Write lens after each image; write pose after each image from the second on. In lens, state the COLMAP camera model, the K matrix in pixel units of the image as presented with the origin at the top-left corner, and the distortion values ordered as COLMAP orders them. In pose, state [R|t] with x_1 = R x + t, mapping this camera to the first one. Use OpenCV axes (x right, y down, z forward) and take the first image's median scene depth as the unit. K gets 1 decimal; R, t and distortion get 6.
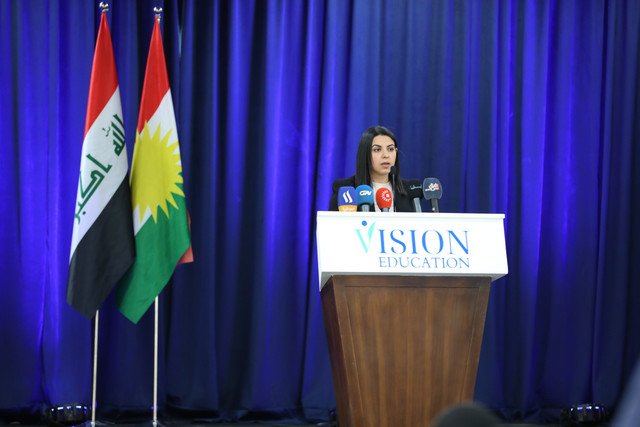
lens RADIAL K [[3164.4, 0, 320.0], [0, 3164.4, 213.5], [0, 0, 1]] dist [1.465019, -1.402774]
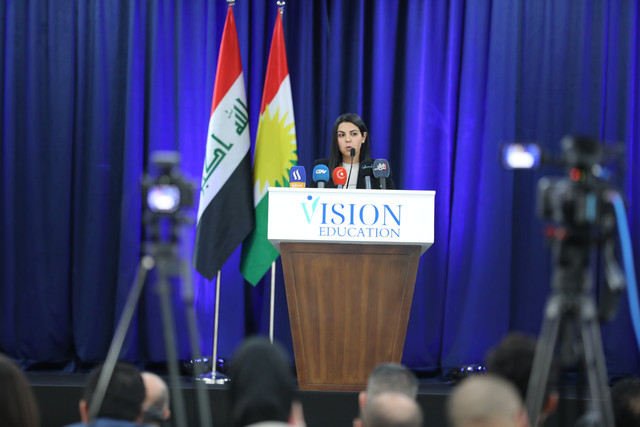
lens RADIAL K [[3508.2, 0, 320.0], [0, 3508.2, 213.5], [0, 0, 1]] dist [2.180031, 2.649788]
pose [[0.976004, 0.010993, -0.217476, 0.290627], [-0.009227, 0.999916, 0.009133, -0.002868], [0.217558, -0.006908, 0.976023, -0.245456]]
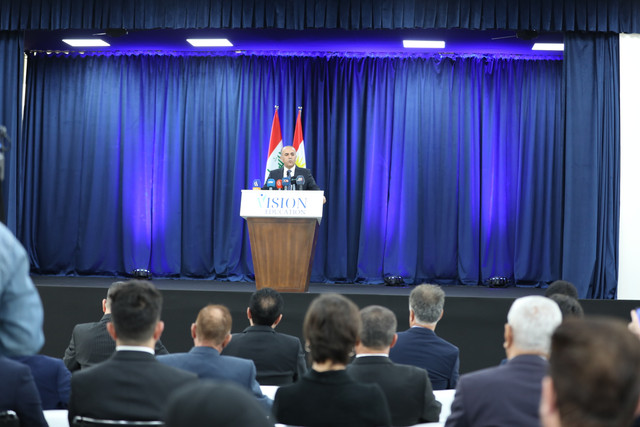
lens RADIAL K [[1326.5, 0, 320.0], [0, 1326.5, 213.5], [0, 0, 1]] dist [-0.295190, 0.092735]
pose [[0.940557, 0.000913, -0.339635, 0.376205], [0.002027, 0.999963, 0.008303, 0.008477], [0.339630, -0.008498, 0.940521, 0.099400]]
